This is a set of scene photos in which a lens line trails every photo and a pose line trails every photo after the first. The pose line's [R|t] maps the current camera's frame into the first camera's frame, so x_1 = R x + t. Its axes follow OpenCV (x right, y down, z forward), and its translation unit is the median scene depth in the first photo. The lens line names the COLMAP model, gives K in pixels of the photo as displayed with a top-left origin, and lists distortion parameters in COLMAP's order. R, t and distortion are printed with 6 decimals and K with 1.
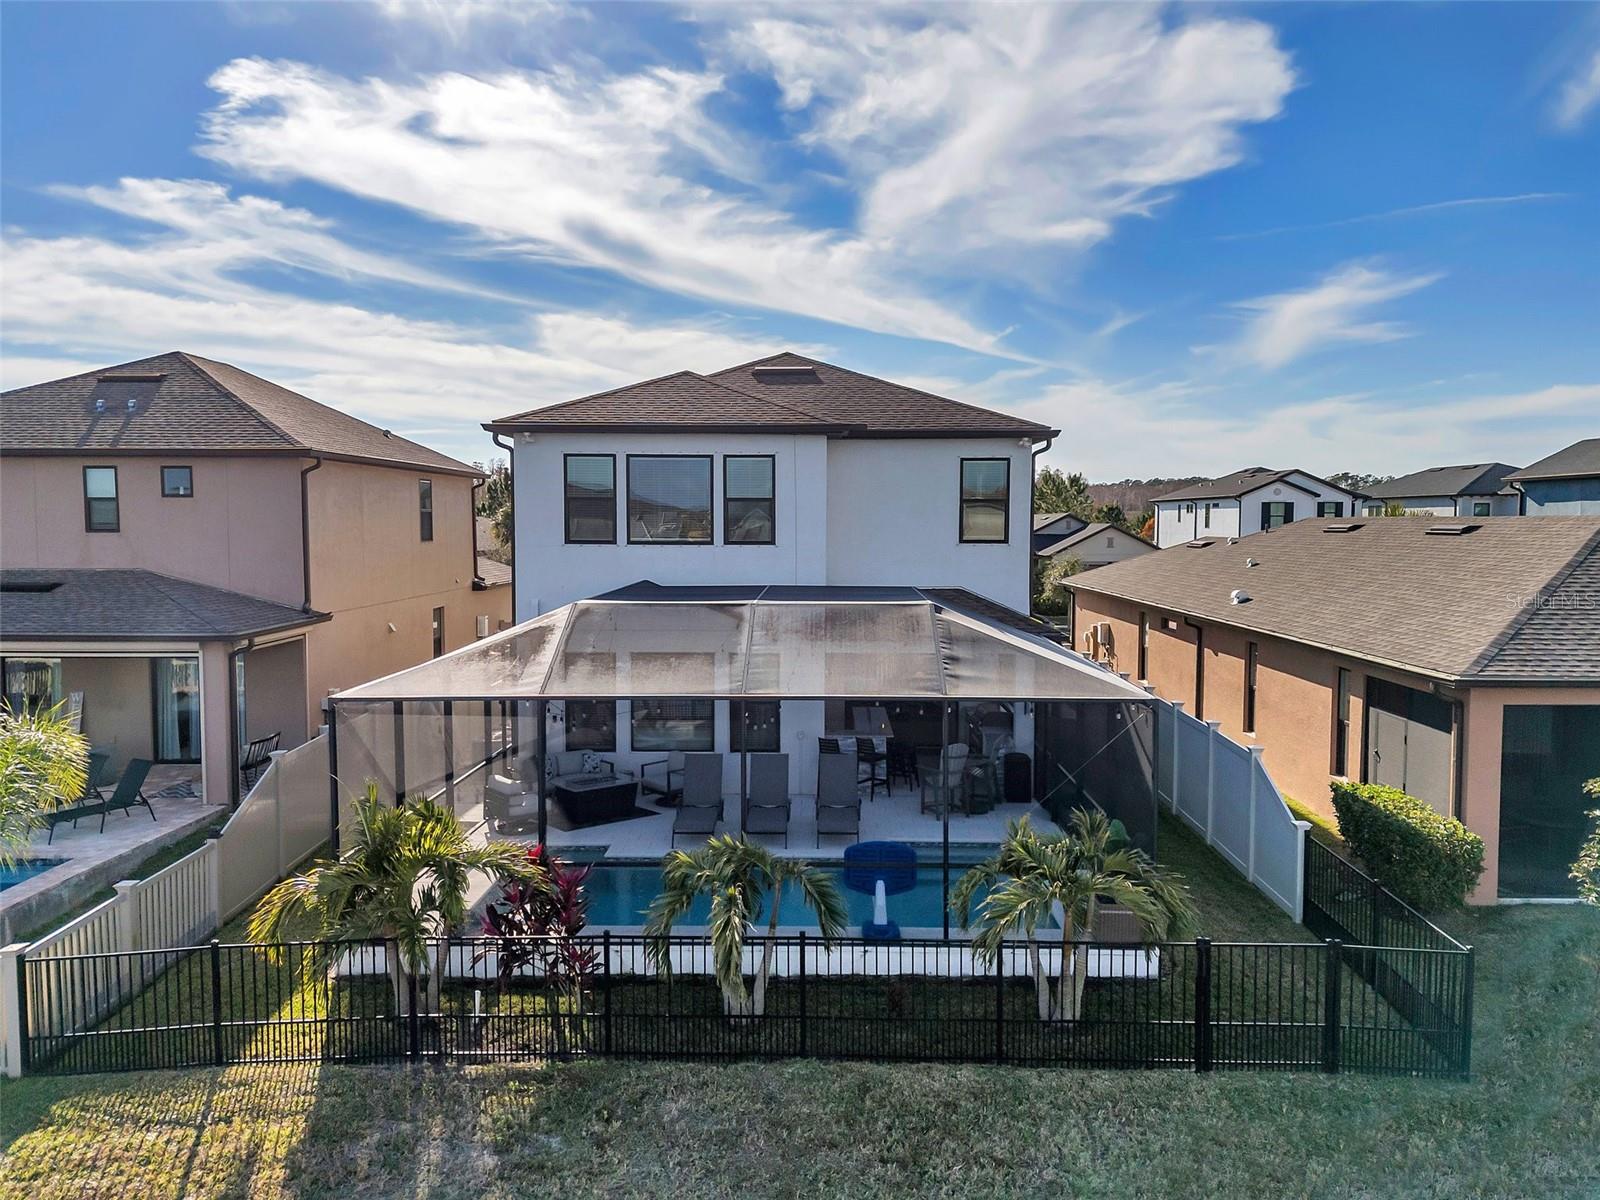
lens RADIAL K [[1189.4, 0, 794.9], [0, 1189.4, 630.7], [0, 0, 1]] dist [0.079458, -0.070891]
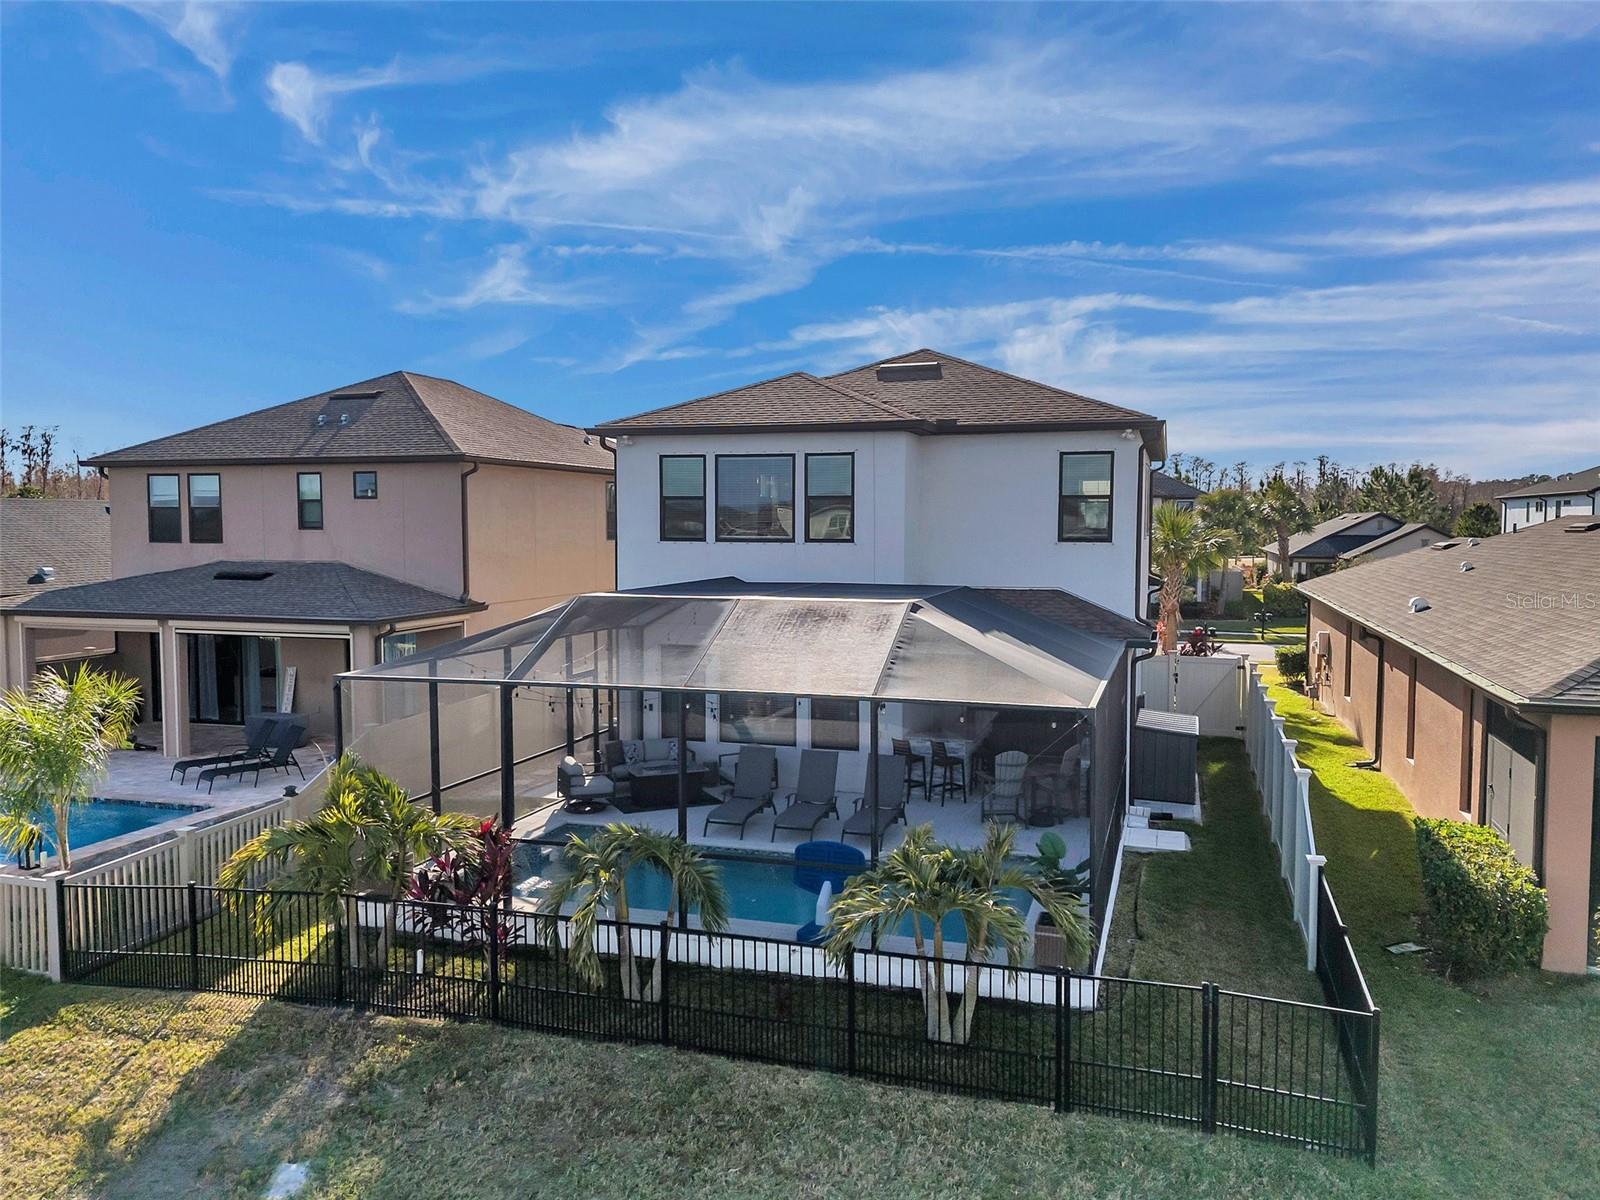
lens RADIAL K [[1189.4, 0, 793.5], [0, 1189.4, 614.9], [0, 0, 1]] dist [0.079458, -0.070891]
pose [[0.960972, 0.022165, -0.275756, 0.277508], [-0.026110, 0.999602, -0.010642, 0.000843], [0.275410, 0.017427, 0.961169, 0.036624]]
